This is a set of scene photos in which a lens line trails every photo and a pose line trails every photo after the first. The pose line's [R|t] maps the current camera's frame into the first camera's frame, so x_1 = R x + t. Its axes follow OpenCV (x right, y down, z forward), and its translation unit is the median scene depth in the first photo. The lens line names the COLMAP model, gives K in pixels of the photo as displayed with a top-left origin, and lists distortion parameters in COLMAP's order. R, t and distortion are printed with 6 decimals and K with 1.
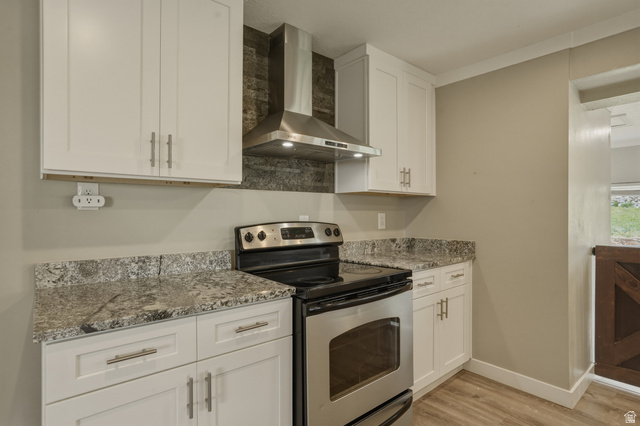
lens RADIAL K [[334.3, 0, 320.5], [0, 334.3, 217.5], [0, 0, 1]] dist [-0.001332, 0.000042]
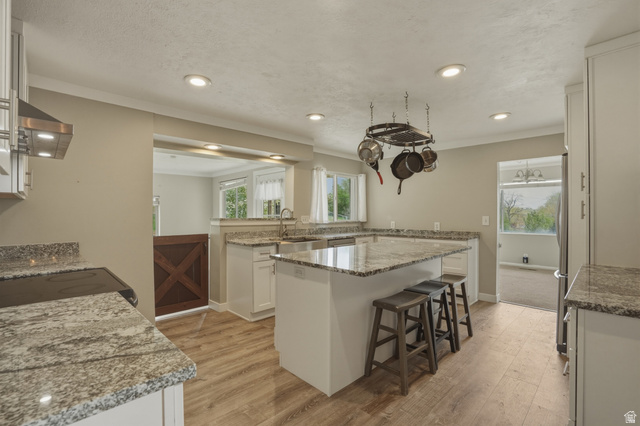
lens RADIAL K [[294.6, 0, 318.0], [0, 294.6, 213.5], [0, 0, 1]] dist [-0.019847, -0.000082]
pose [[-0.069396, 0.002112, 0.997587, -0.769865], [0.017544, 0.999846, -0.000896, -0.011553], [-0.997435, 0.017440, -0.069423, 0.354737]]
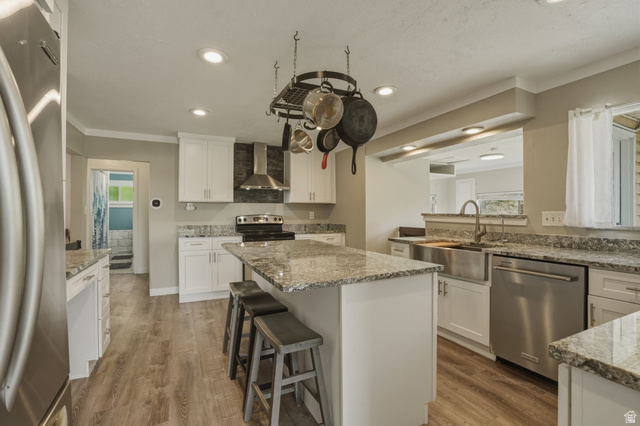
lens RADIAL K [[294.6, 0, 318.6], [0, 294.6, 211.5], [0, 0, 1]] dist [-0.019847, -0.000082]
pose [[0.968730, -0.003217, -0.248098, 1.044712], [-0.001271, 0.999838, -0.017928, 0.029974], [0.248115, 0.017682, 0.968569, -1.250495]]
